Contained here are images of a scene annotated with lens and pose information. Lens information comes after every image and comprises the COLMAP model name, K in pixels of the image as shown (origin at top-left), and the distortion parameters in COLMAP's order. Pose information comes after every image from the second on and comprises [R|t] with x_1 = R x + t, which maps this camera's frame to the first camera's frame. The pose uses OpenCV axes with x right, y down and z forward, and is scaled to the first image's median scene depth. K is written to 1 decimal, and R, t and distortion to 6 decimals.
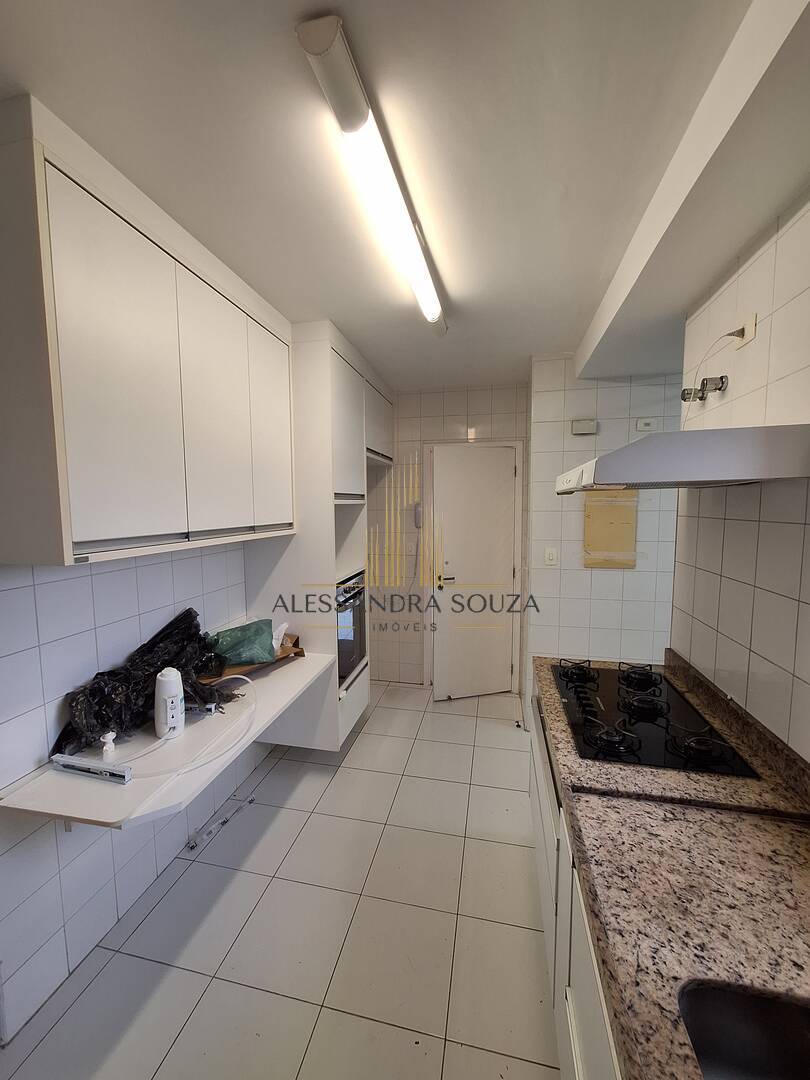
lens RADIAL K [[424.3, 0, 402.1], [0, 424.3, 542.6], [0, 0, 1]] dist [-0.015160, 0.005745]
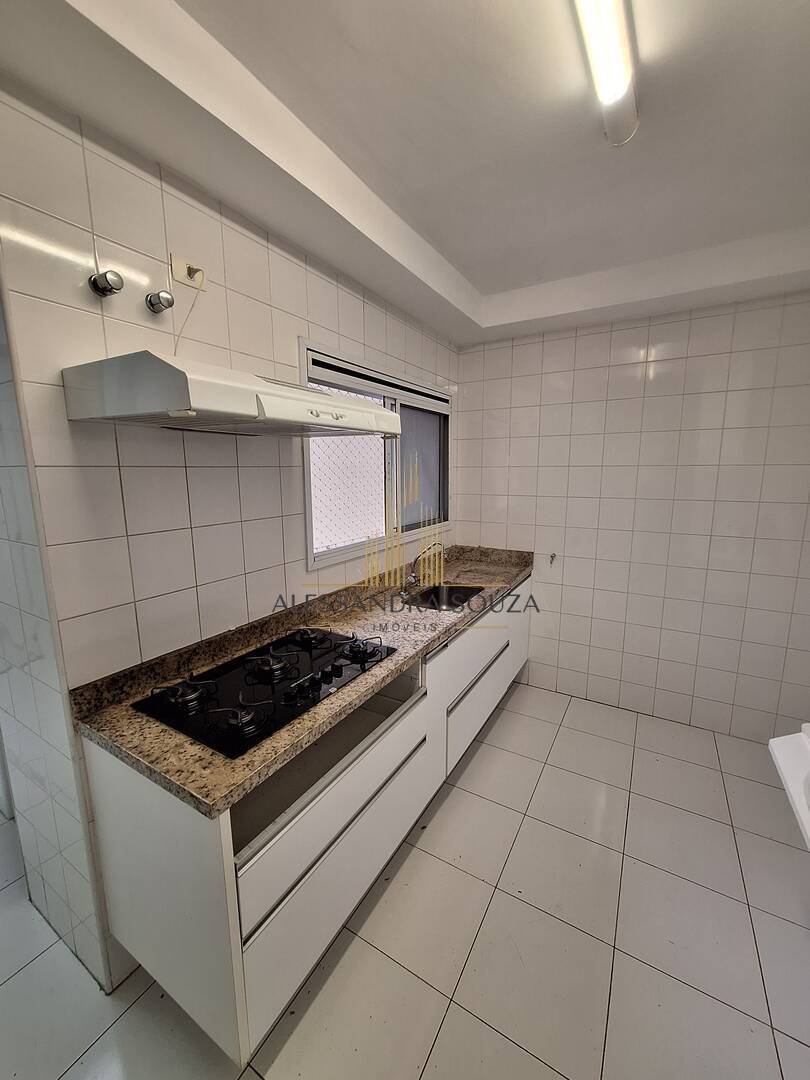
lens RADIAL K [[425.2, 0, 405.0], [0, 425.2, 540.0], [0, 0, 1]] dist [-0.007020, 0.000491]
pose [[-0.950639, -0.039213, 0.307812, 0.010502], [0.038370, 0.969515, 0.242011, -0.088268], [-0.307918, 0.241875, -0.920154, 1.461528]]
